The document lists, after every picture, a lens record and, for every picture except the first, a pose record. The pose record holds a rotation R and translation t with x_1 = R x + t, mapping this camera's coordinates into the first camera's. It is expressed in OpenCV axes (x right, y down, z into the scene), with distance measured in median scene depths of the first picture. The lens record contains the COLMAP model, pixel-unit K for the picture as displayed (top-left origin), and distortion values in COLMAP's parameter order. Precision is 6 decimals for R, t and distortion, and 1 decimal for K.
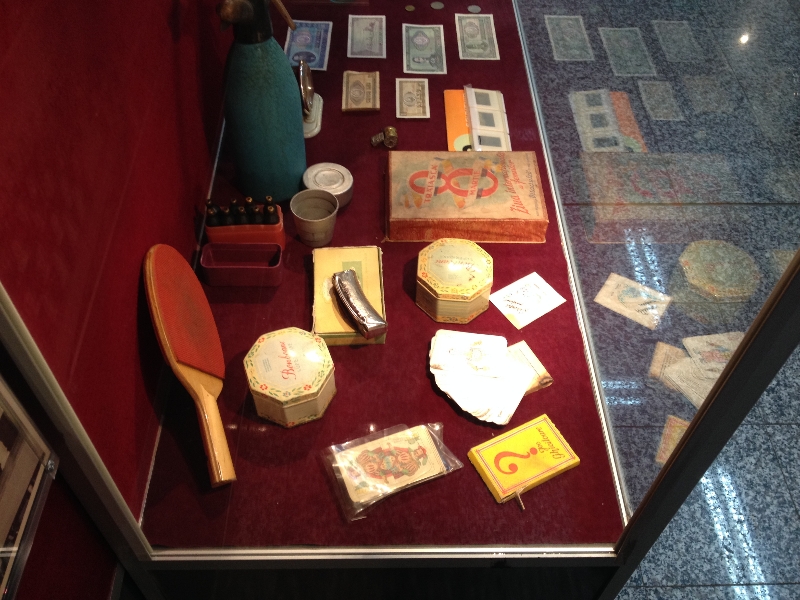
lens RADIAL K [[766.8, 0, 419.0], [0, 766.8, 302.9], [0, 0, 1]] dist [0.095699, -0.181354]
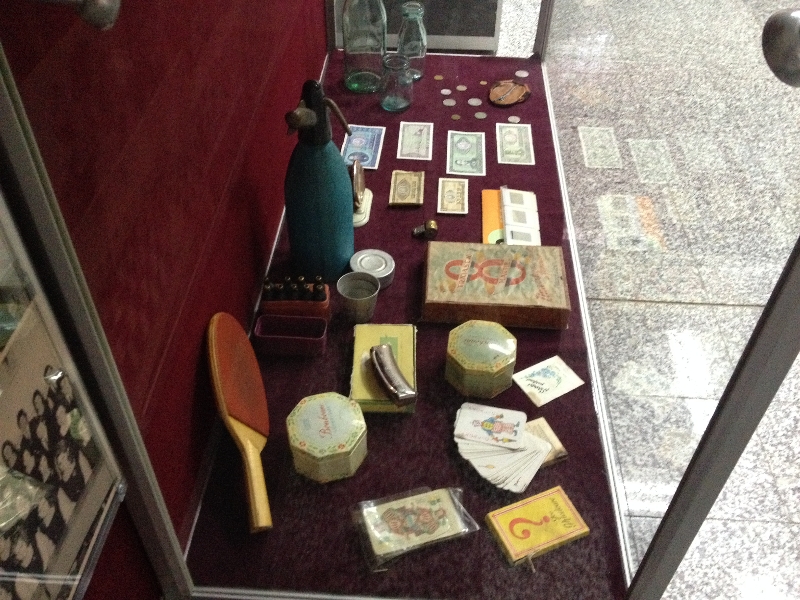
lens RADIAL K [[766.8, 0, 419.0], [0, 766.8, 302.9], [0, 0, 1]] dist [0.095699, -0.181354]
pose [[0.997234, 0.043476, -0.060279, 0.019785], [-0.050358, 0.991759, -0.117806, 0.024394], [0.054660, 0.120515, 0.991205, -0.096696]]
